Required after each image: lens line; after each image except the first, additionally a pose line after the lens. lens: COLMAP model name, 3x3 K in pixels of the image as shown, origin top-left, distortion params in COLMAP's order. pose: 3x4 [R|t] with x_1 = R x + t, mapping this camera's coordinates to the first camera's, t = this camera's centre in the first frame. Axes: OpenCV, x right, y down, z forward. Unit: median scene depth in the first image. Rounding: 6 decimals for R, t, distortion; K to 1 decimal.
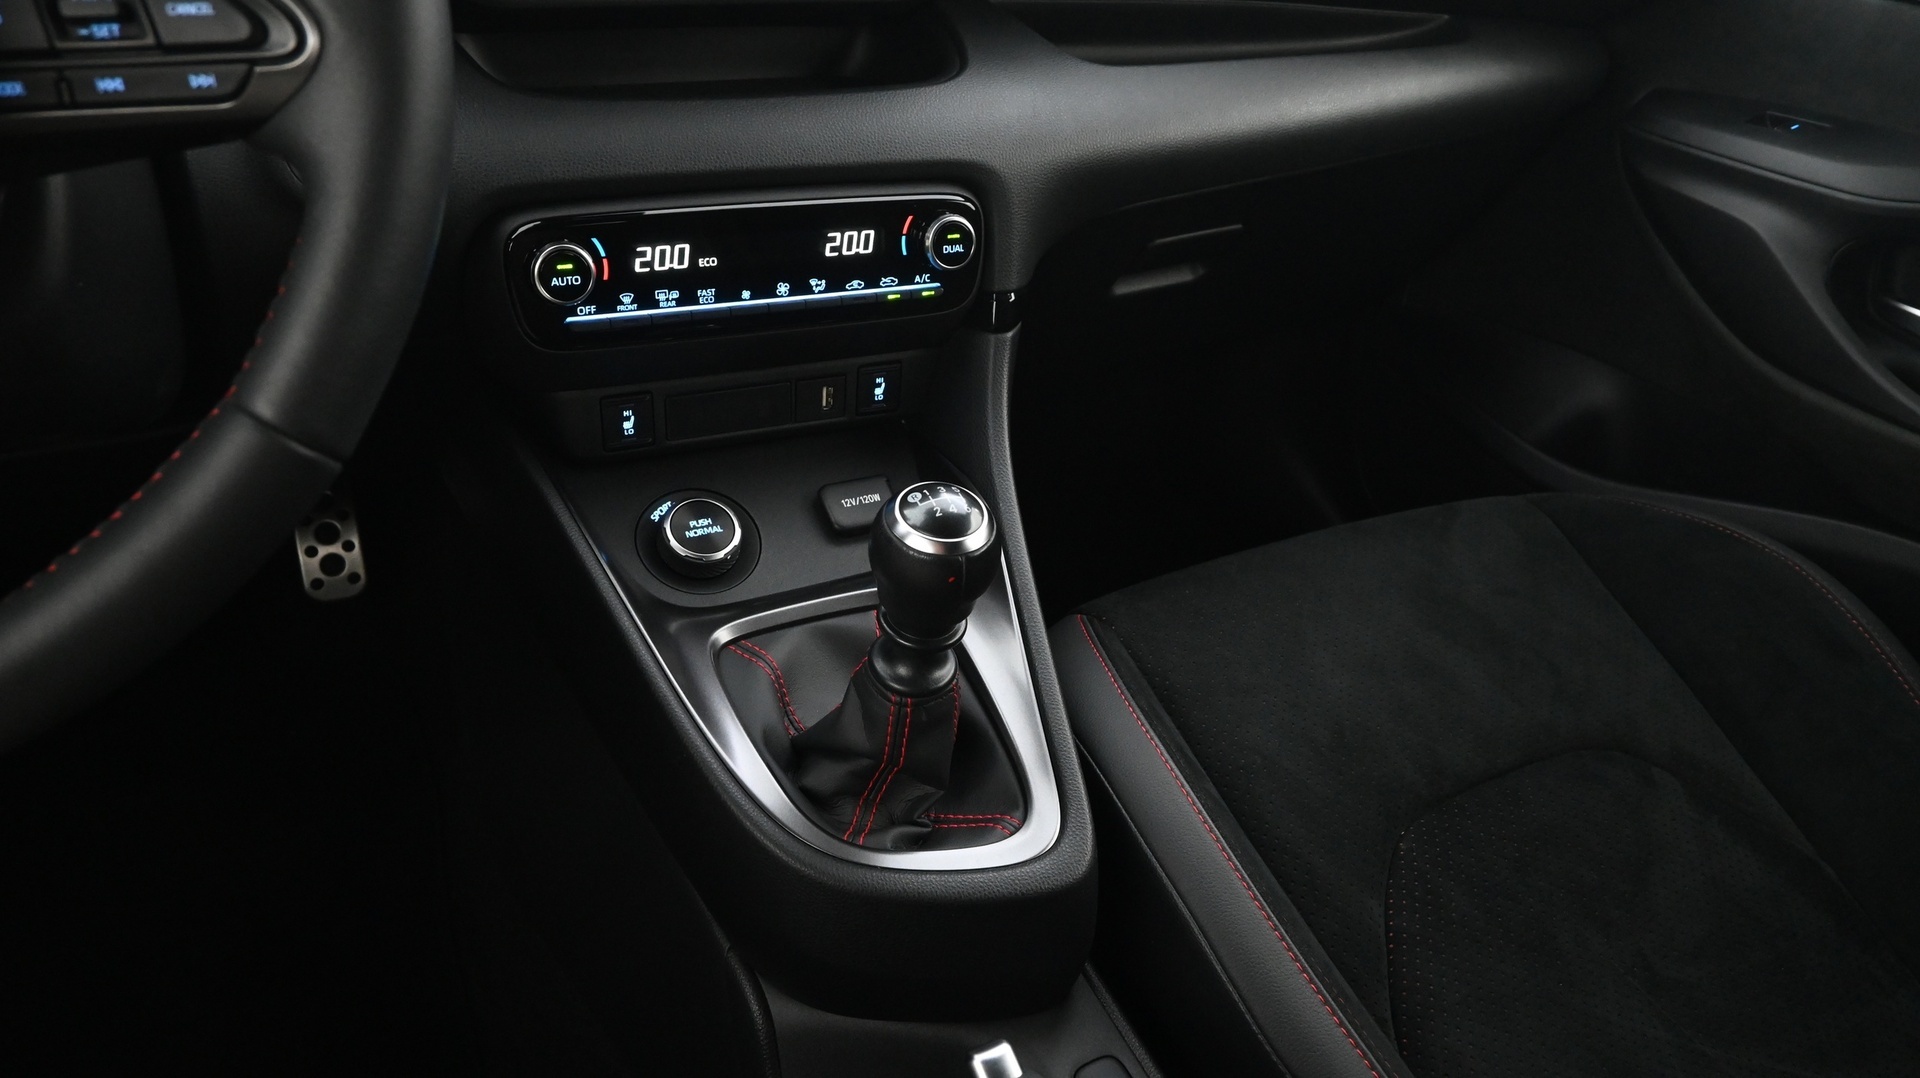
lens RADIAL K [[1274.1, 0, 954.0], [0, 1274.1, 521.5], [0, 0, 1]] dist [-0.003393, -0.001123]
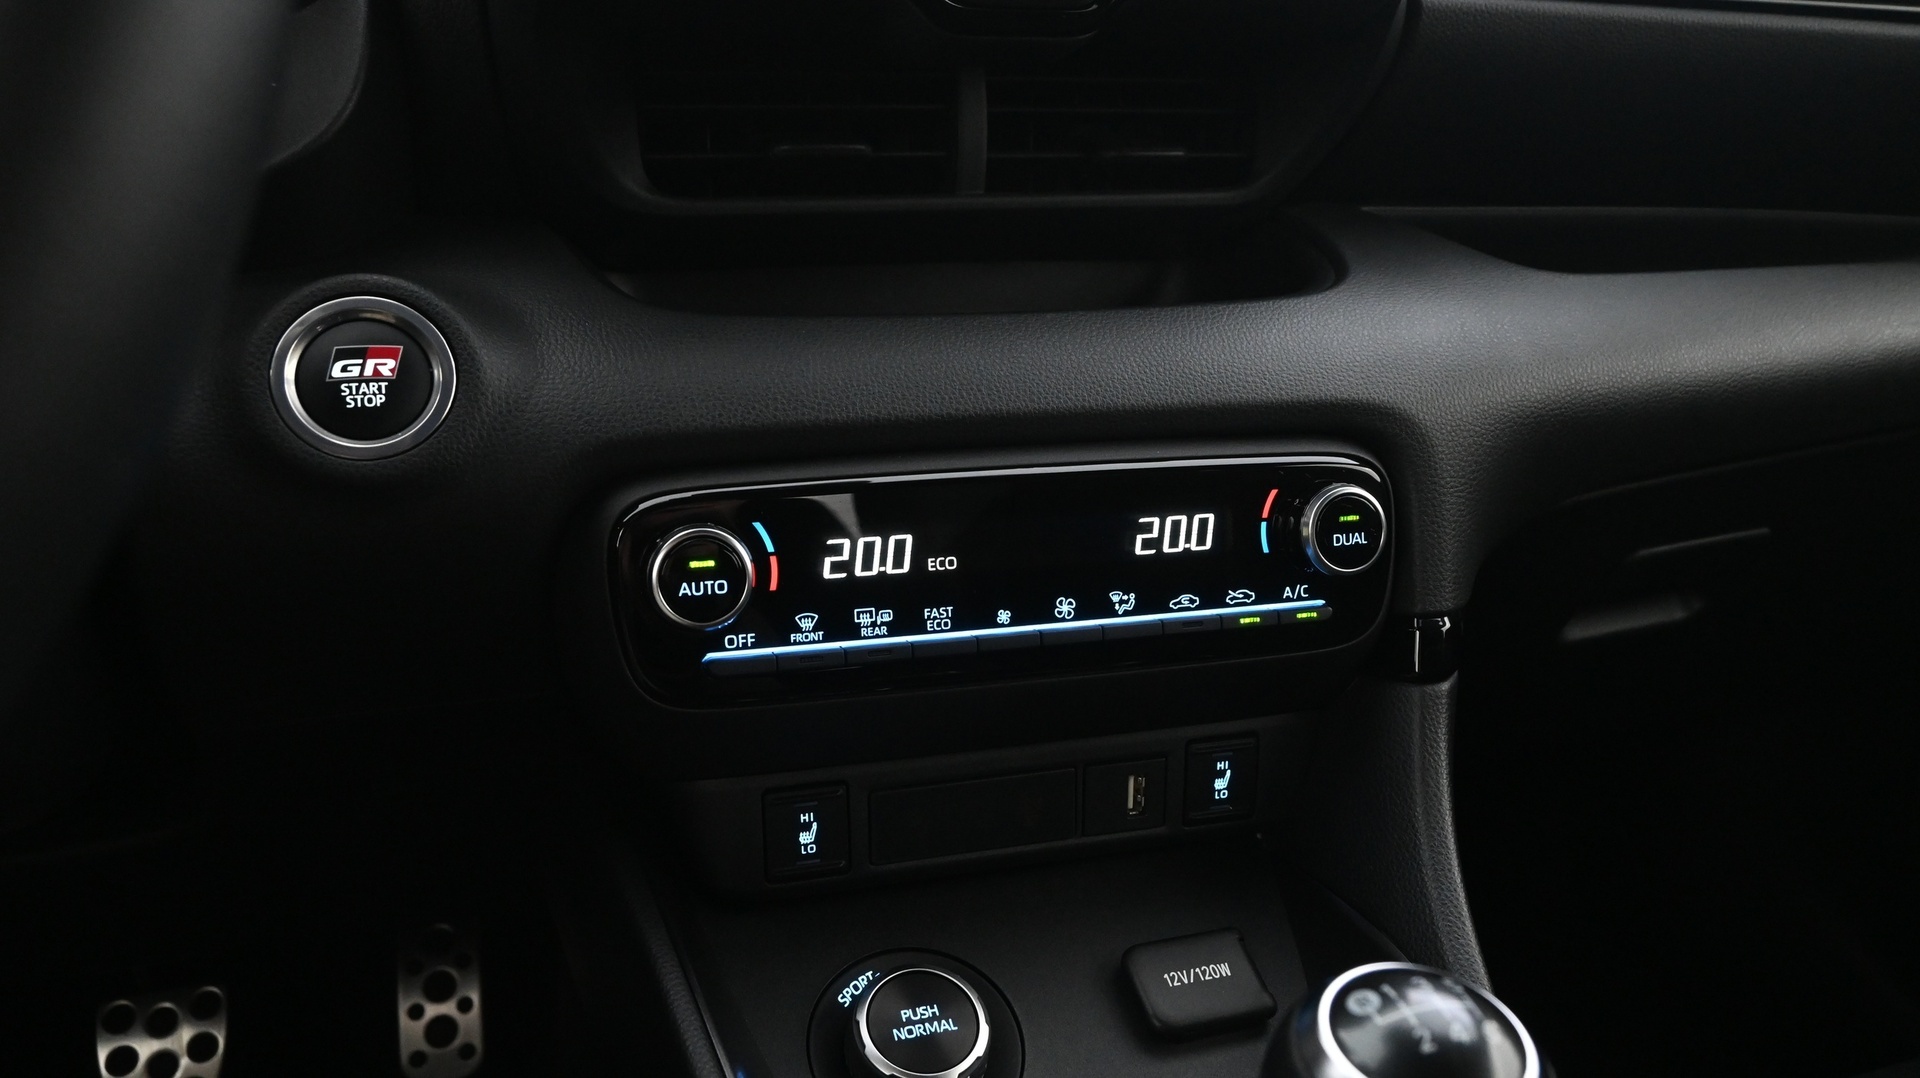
lens RADIAL K [[1429.2, 0, 964.8], [0, 1429.2, 535.1], [0, 0, 1]] dist [-0.022069, 0.021140]
pose [[0.981660, -0.032319, -0.187883, -0.052936], [-0.022623, 0.958813, -0.283134, -0.024015], [0.189295, 0.282192, 0.940497, 0.348049]]
